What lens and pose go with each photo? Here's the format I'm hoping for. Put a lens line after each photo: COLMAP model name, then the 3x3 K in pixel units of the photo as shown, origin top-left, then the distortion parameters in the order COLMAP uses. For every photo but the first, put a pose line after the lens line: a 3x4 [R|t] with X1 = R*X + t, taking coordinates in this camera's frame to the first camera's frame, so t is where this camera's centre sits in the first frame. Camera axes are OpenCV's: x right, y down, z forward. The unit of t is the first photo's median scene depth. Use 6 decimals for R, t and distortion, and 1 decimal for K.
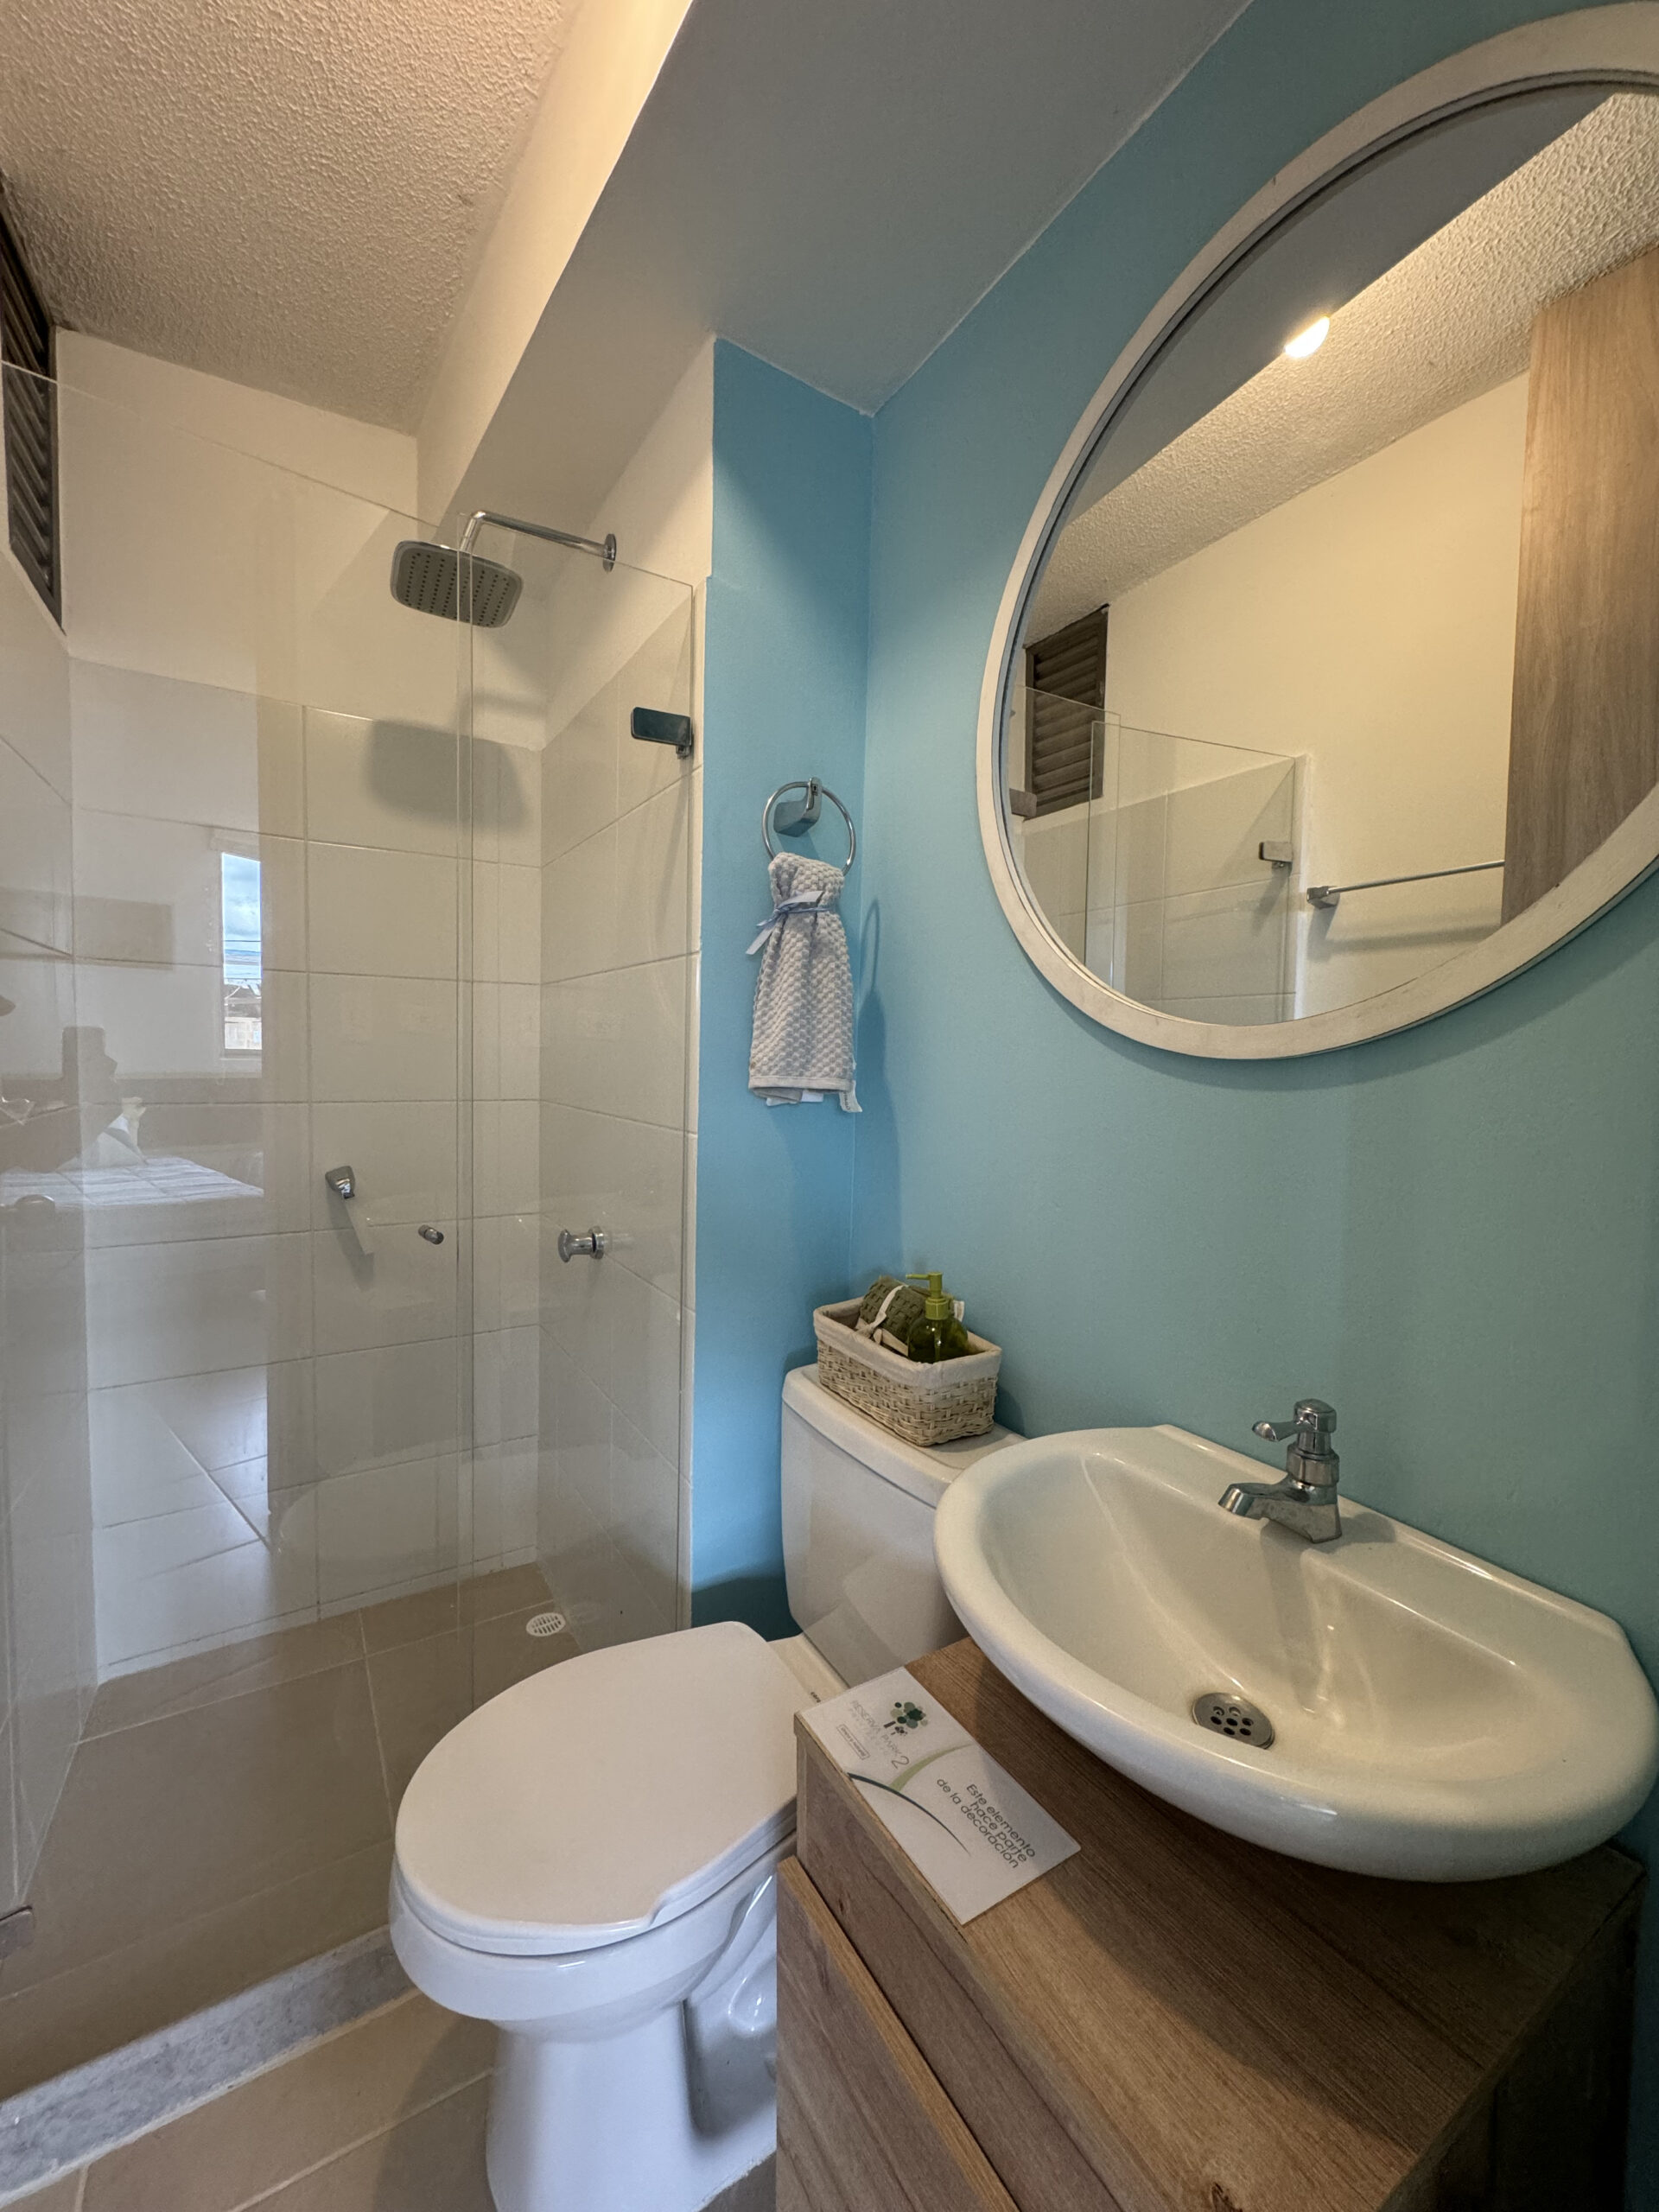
lens RADIAL K [[877.9, 0, 838.1], [0, 877.9, 1111.4], [0, 0, 1]] dist [-0.002519, 0.000301]
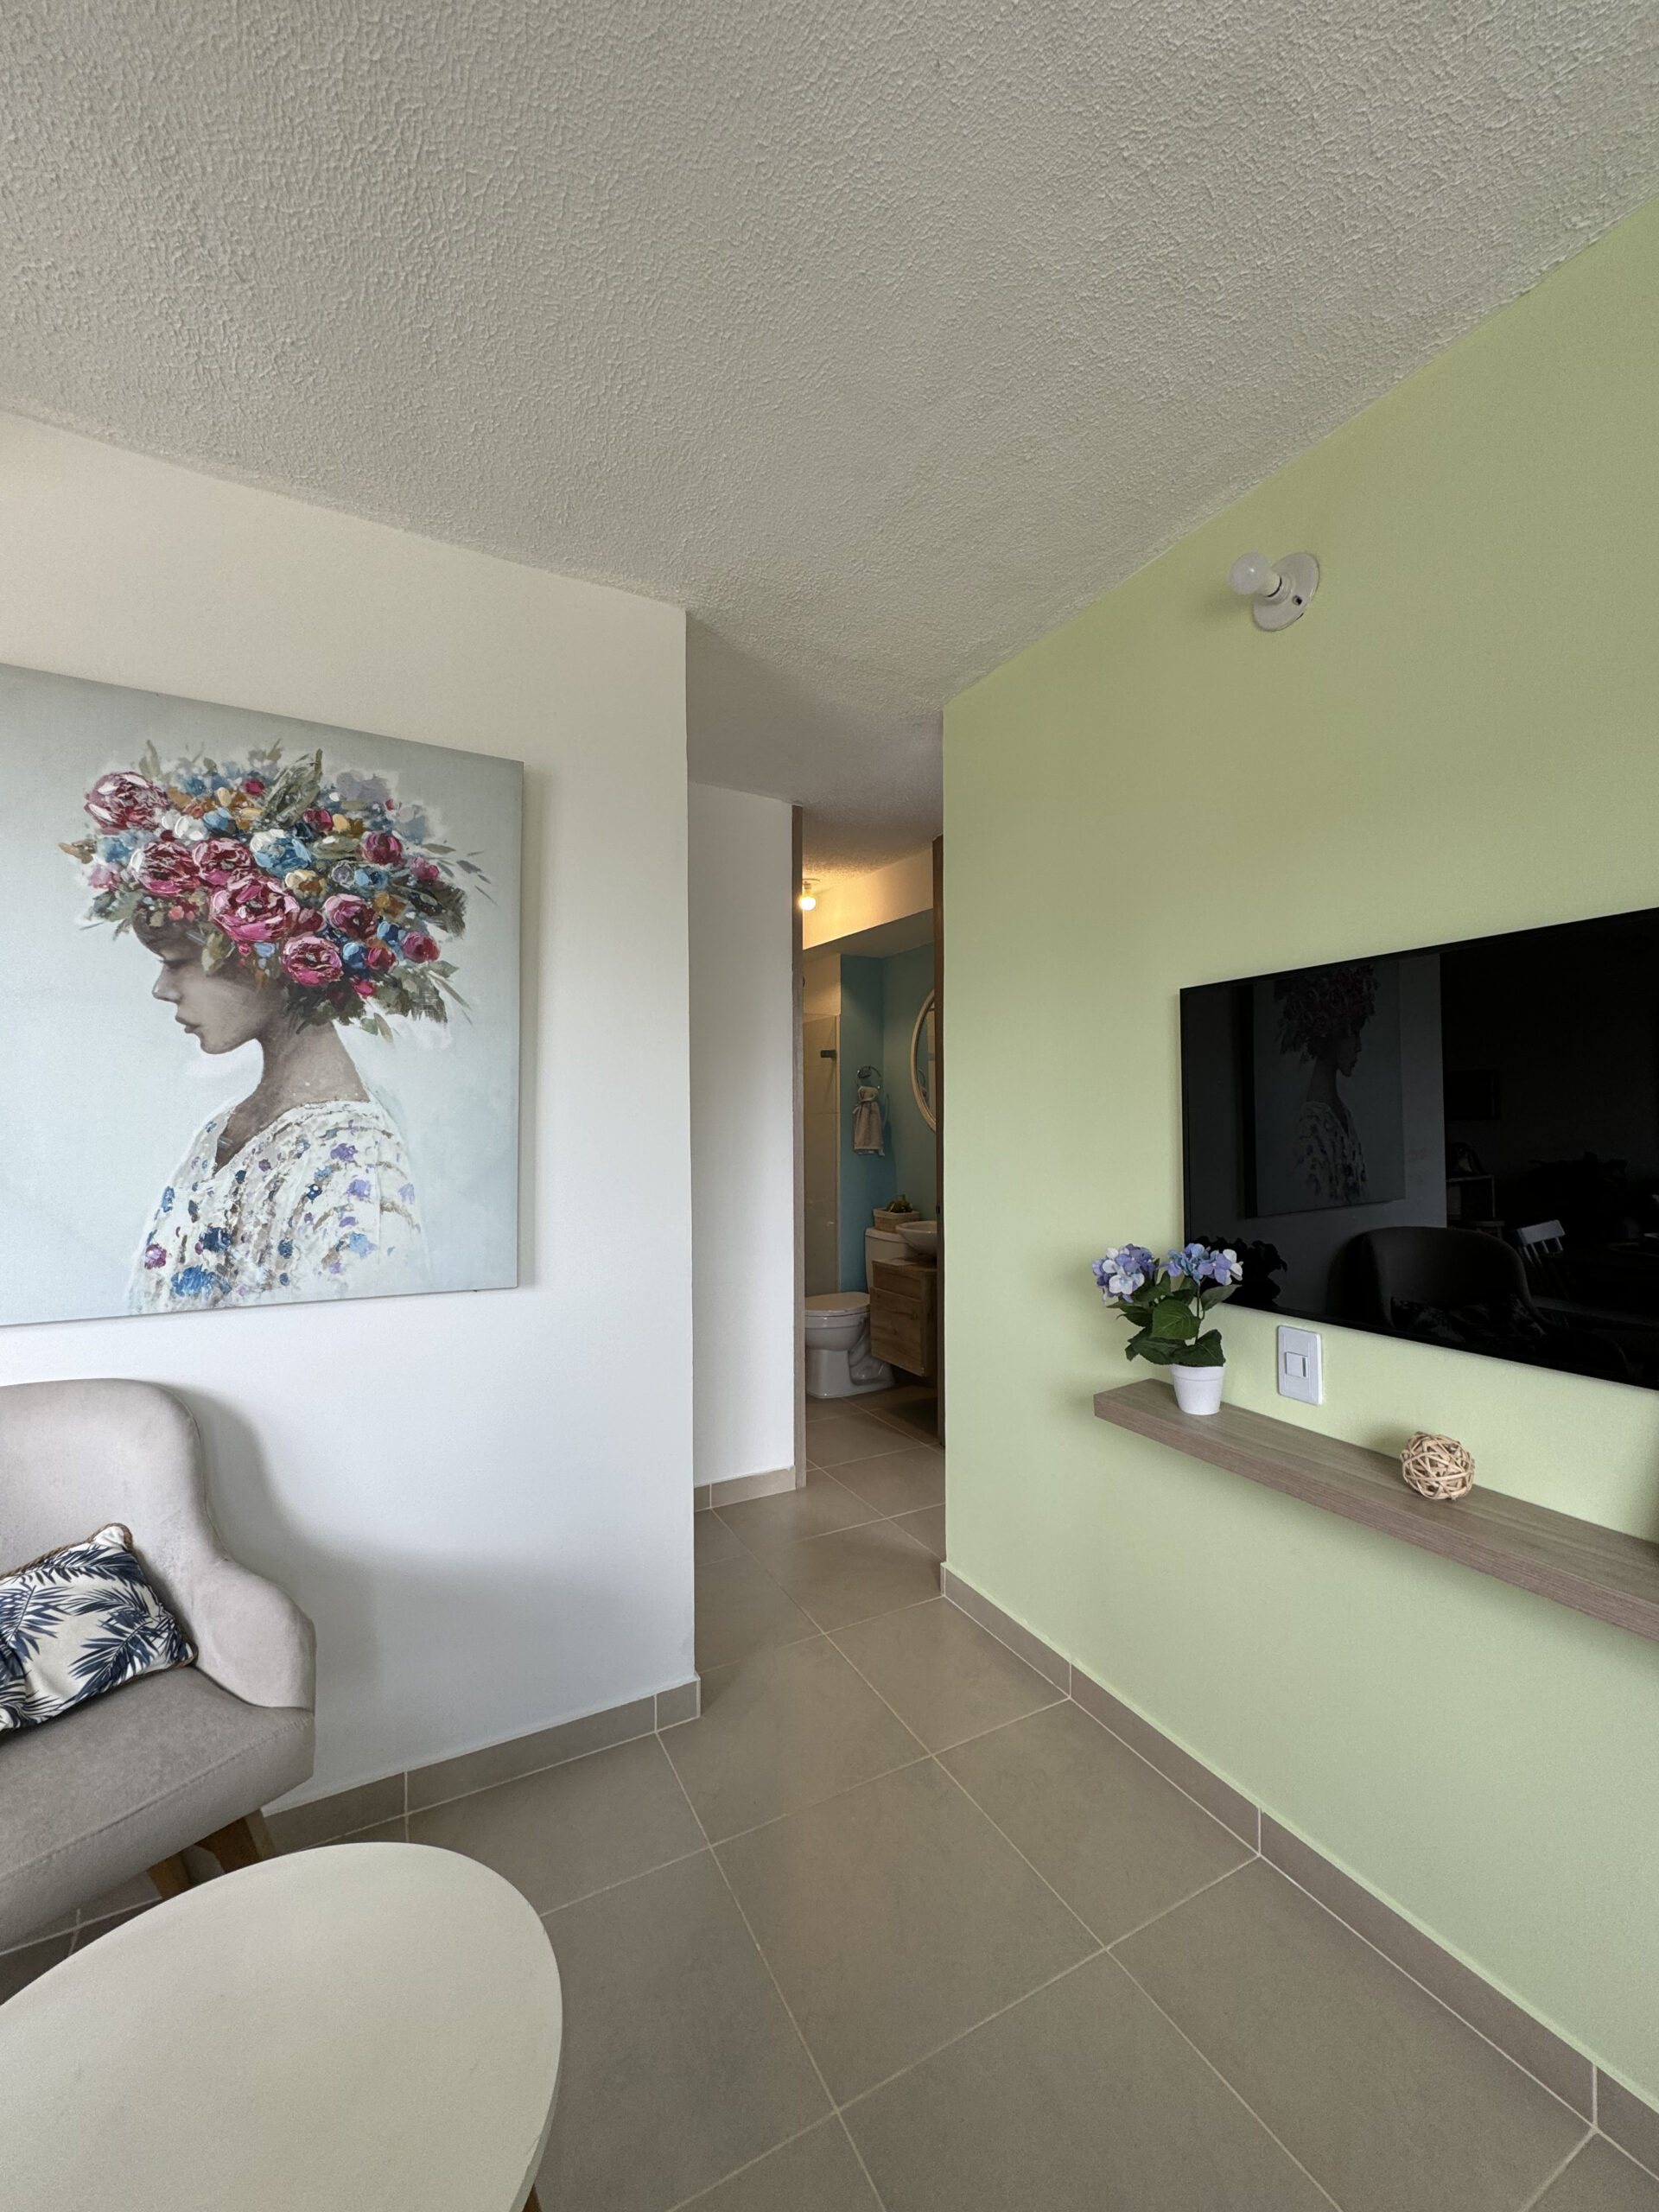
lens RADIAL K [[877.9, 0, 838.1], [0, 877.9, 1111.4], [0, 0, 1]] dist [-0.002519, 0.000301]
pose [[0.997920, -0.028537, -0.057806, 0.050106], [0.024300, 0.997056, -0.072730, 0.079452], [0.059711, 0.071174, 0.995675, -2.706772]]
